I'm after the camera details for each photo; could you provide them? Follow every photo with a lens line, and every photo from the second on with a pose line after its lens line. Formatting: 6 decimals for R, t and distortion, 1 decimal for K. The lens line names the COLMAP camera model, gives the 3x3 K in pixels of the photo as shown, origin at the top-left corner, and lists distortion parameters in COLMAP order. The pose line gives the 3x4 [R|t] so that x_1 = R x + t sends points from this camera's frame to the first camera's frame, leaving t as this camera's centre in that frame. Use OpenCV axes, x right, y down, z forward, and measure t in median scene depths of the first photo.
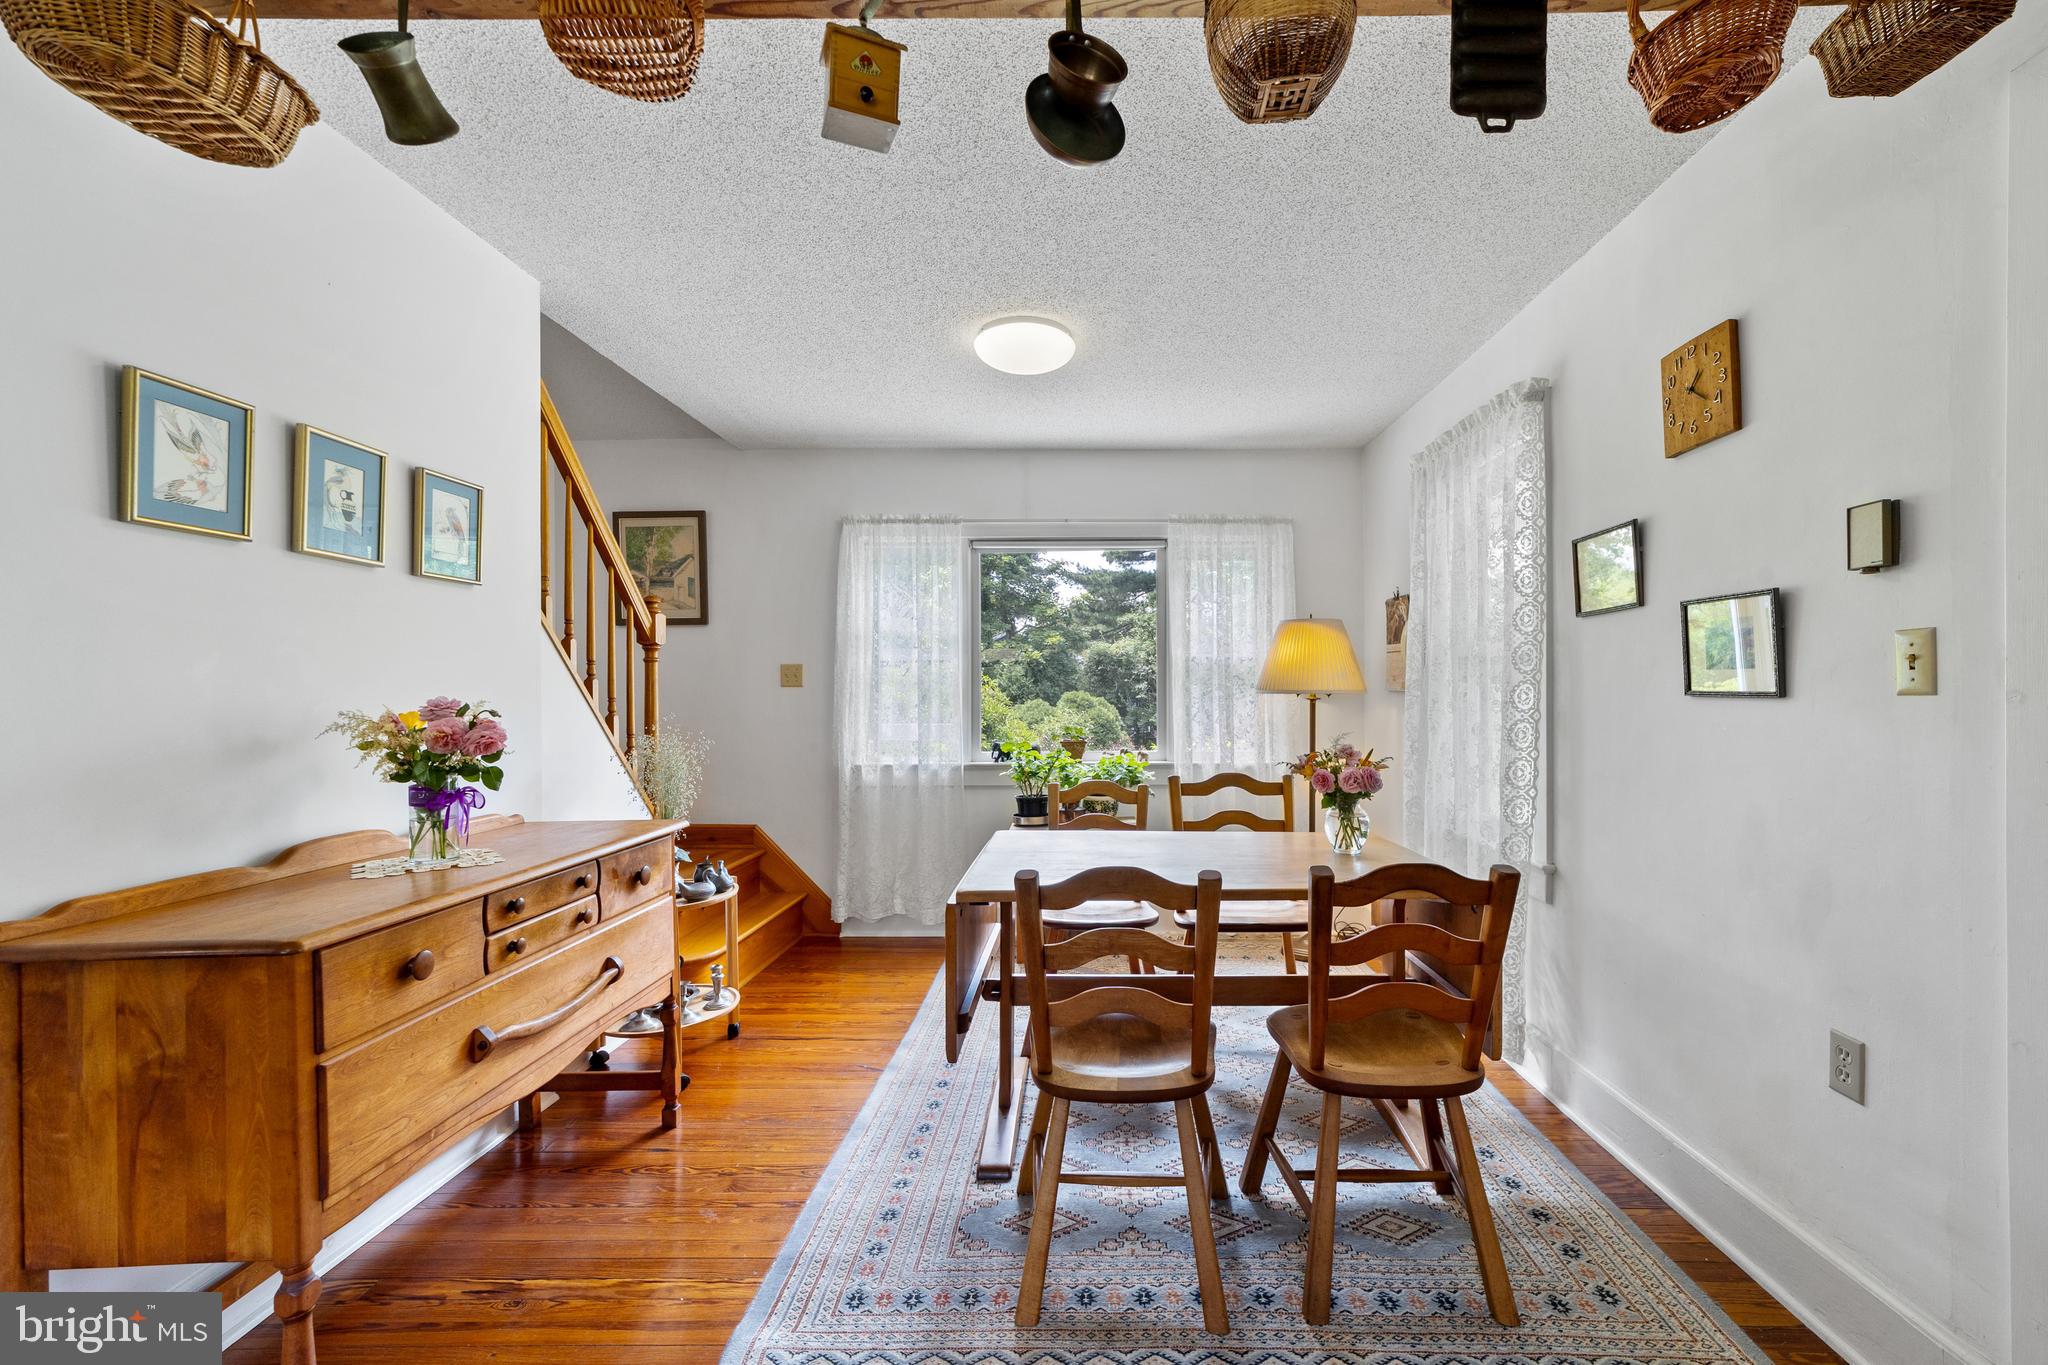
lens RADIAL K [[807.7, 0, 1023.3], [0, 807.7, 702.5], [0, 0, 1]] dist [-0.001890, 0.006183]
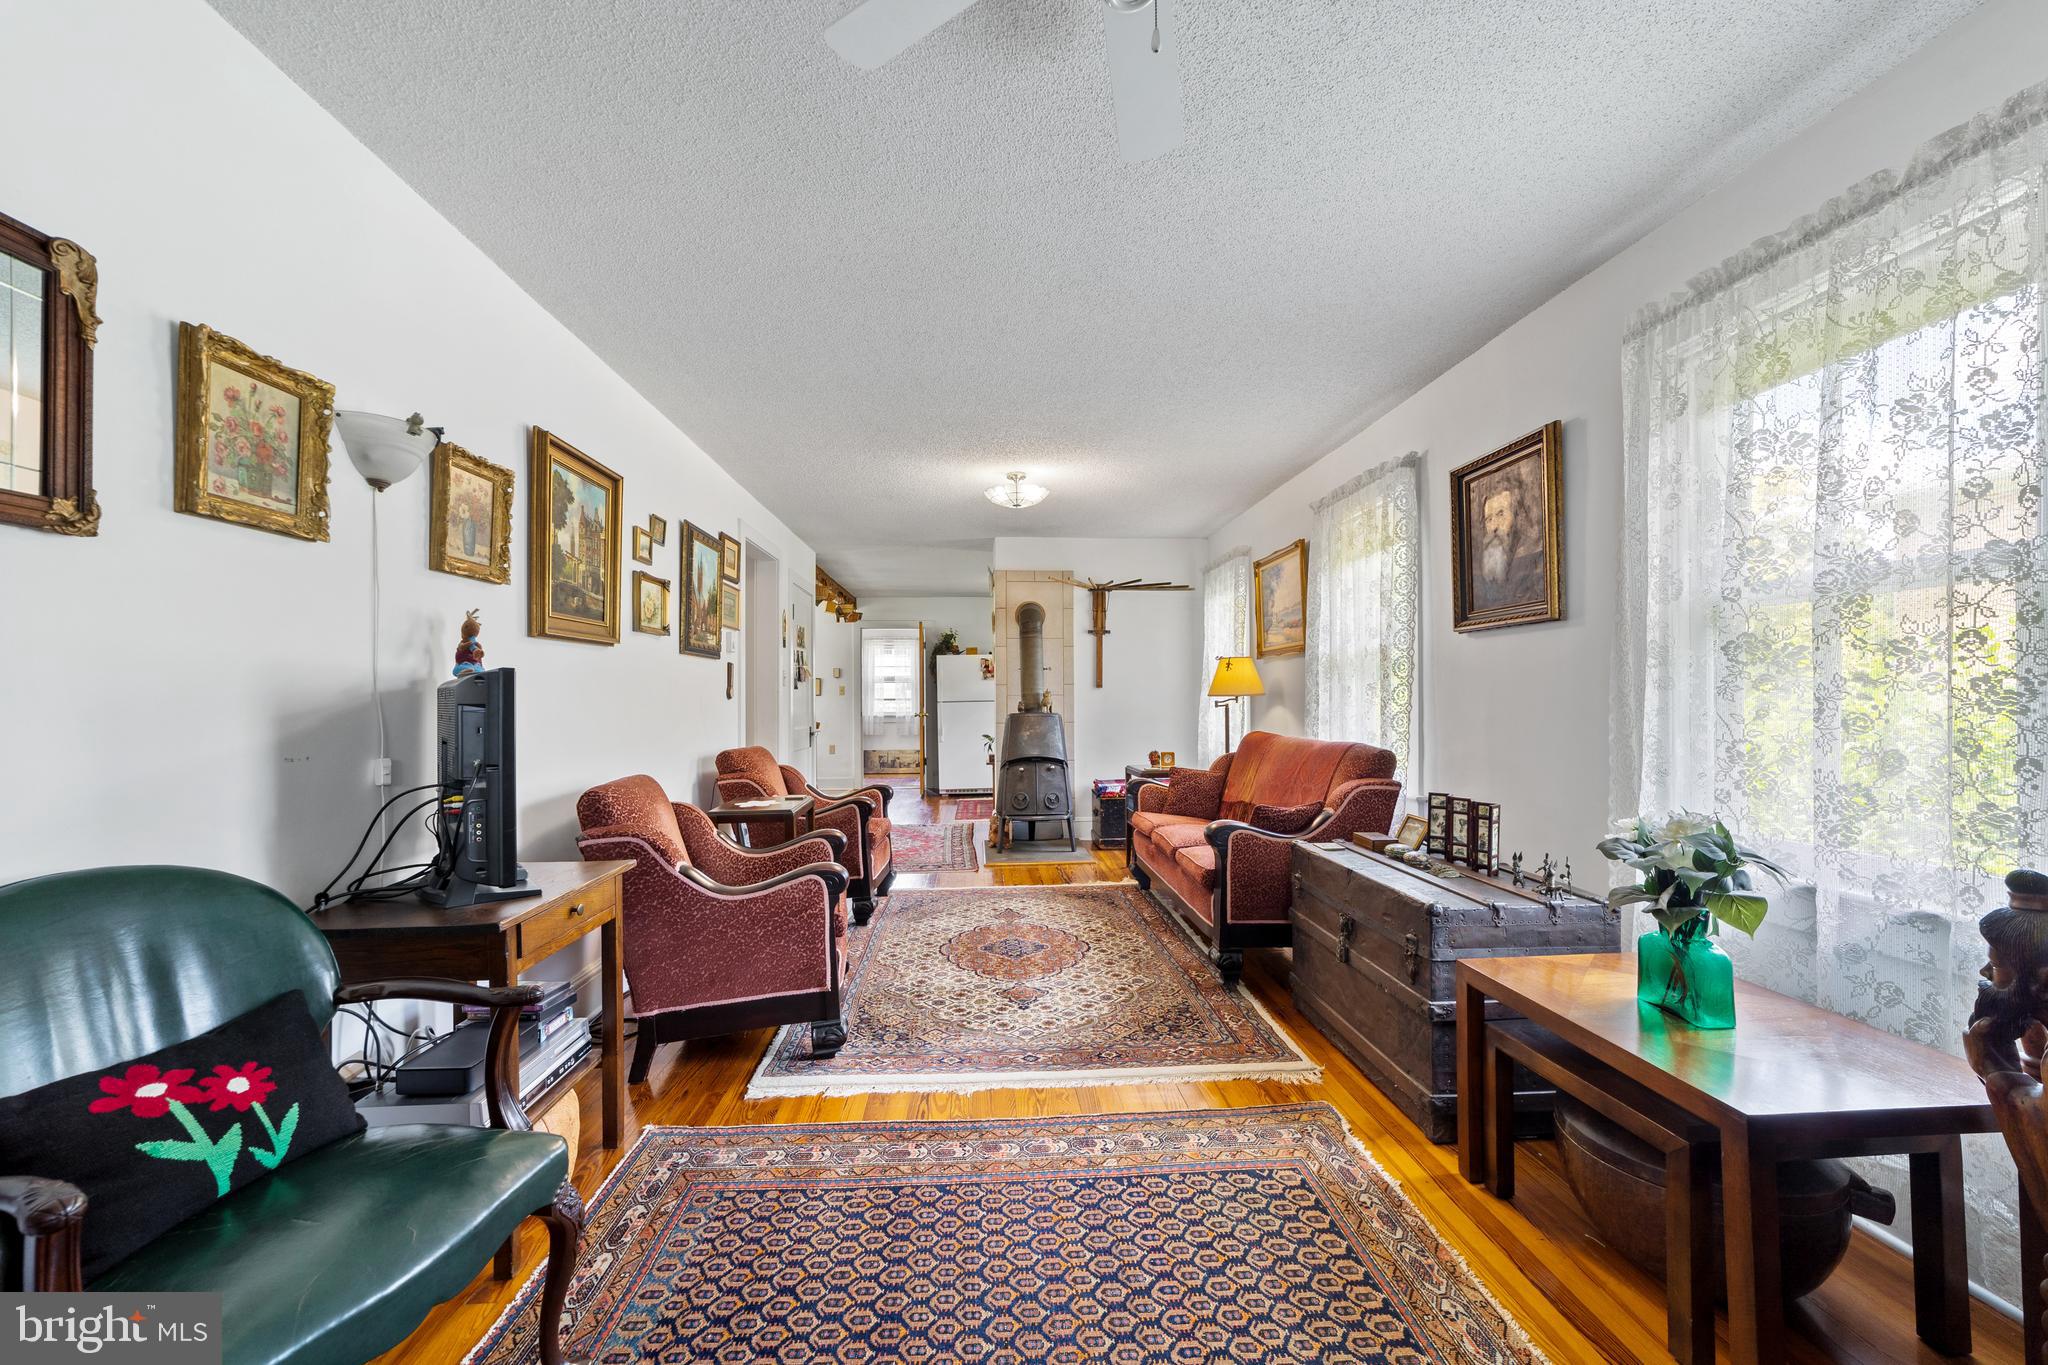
lens RADIAL K [[807.7, 0, 1023.3], [0, 807.7, 702.5], [0, 0, 1]] dist [-0.001890, 0.006183]
pose [[-0.059905, -0.000215, 0.998204, -4.593872], [0.016878, 0.999857, 0.001229, 0.056658], [-0.998061, 0.016921, -0.059893, -0.161301]]
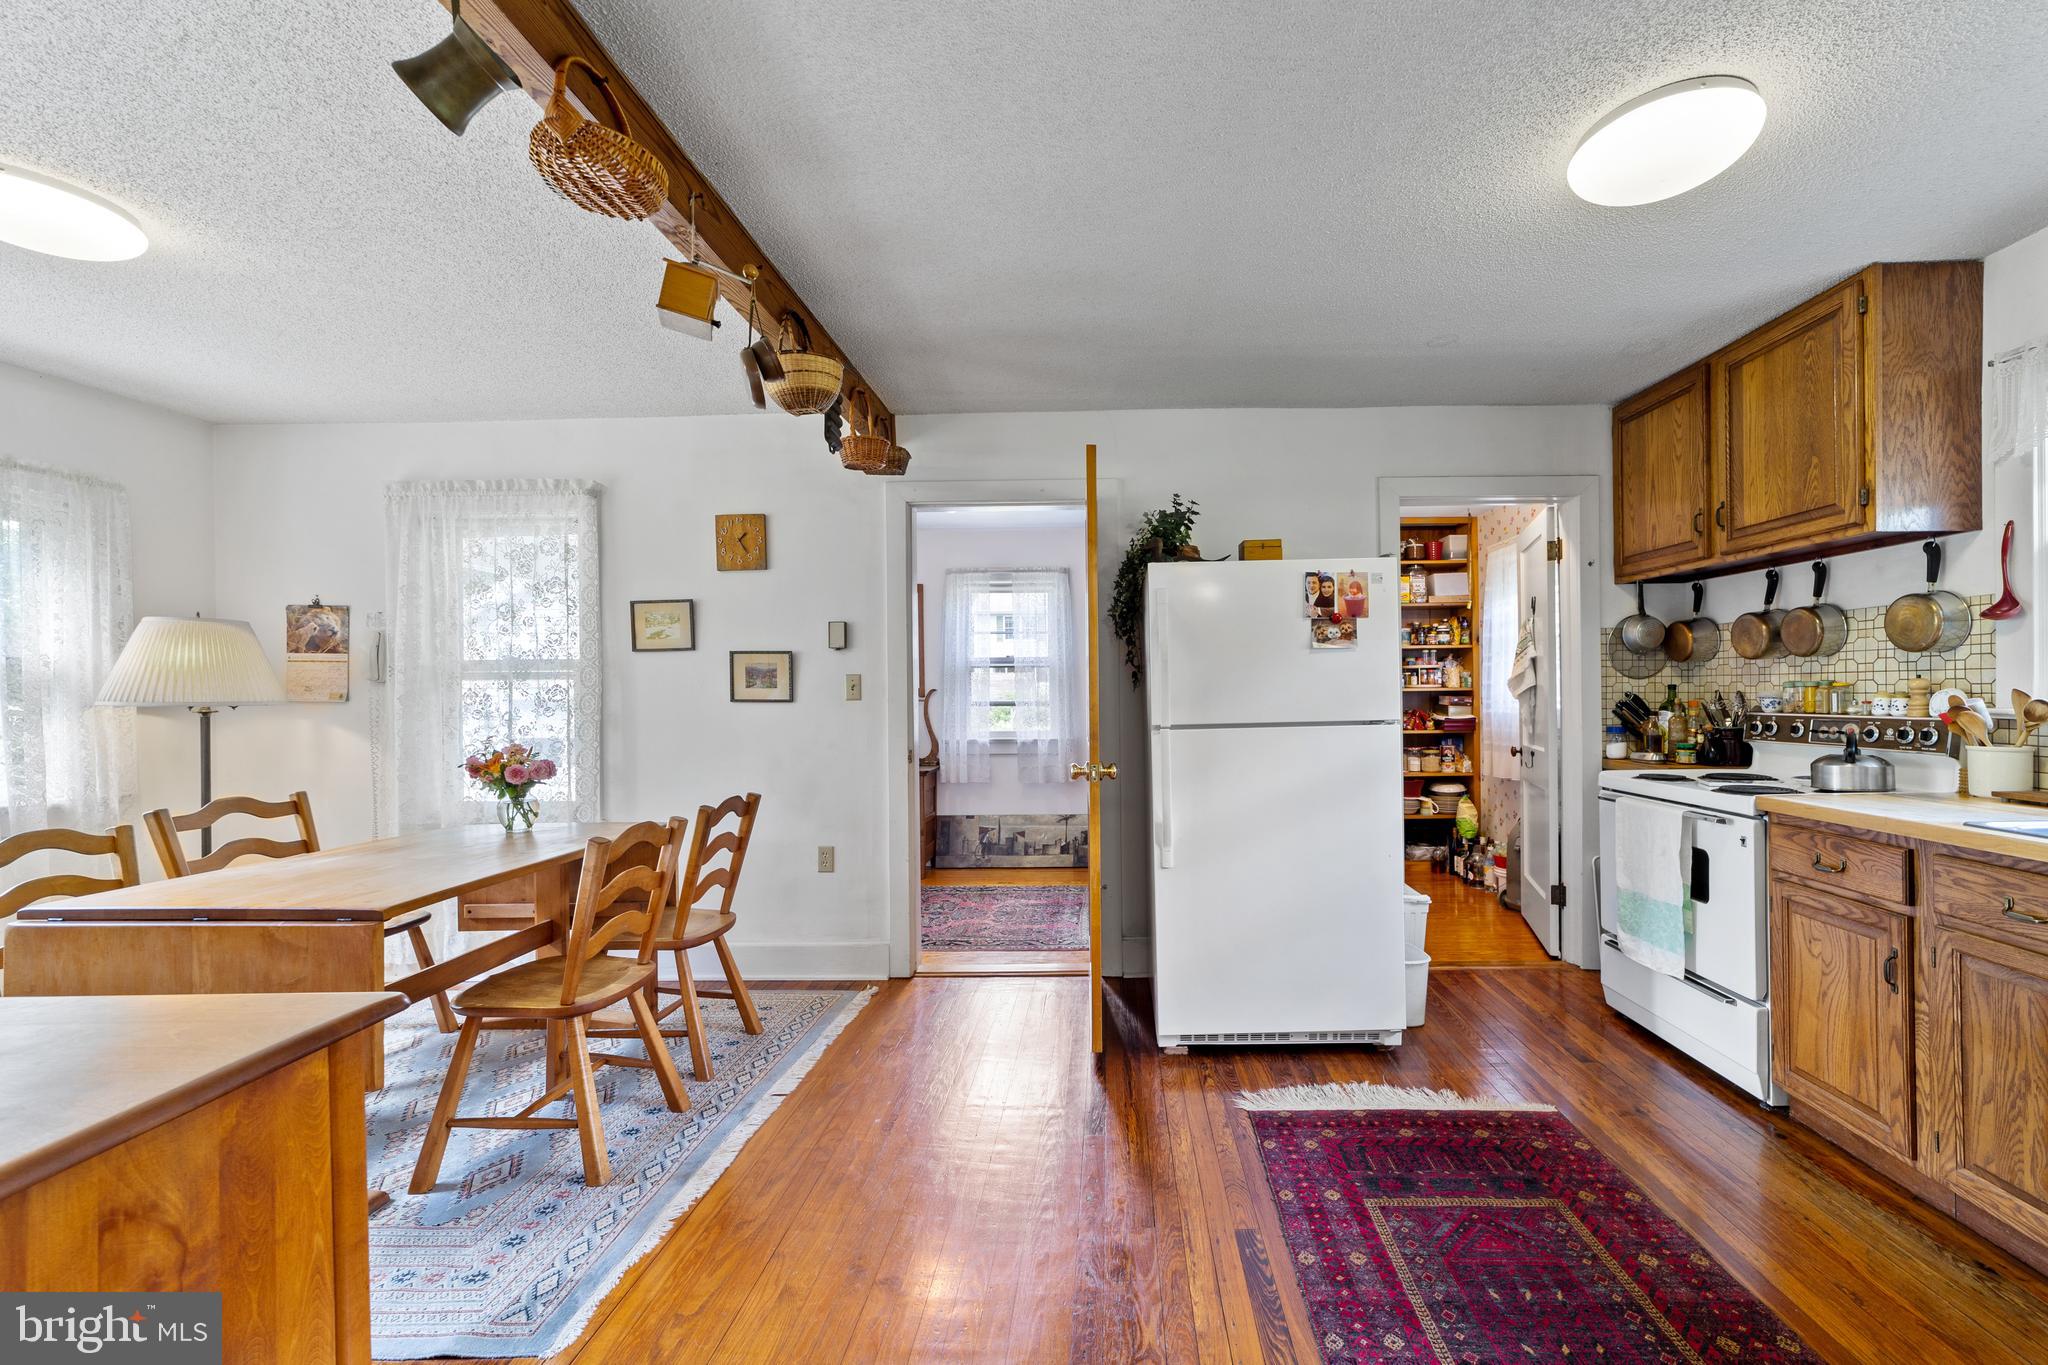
lens RADIAL K [[807.7, 0, 1023.3], [0, 807.7, 702.5], [0, 0, 1]] dist [-0.001890, 0.006183]
pose [[0.103170, -0.008805, 0.994625, -0.986997], [0.021161, 0.999754, 0.006655, -0.004537], [-0.994439, 0.020360, 0.103331, 0.141797]]
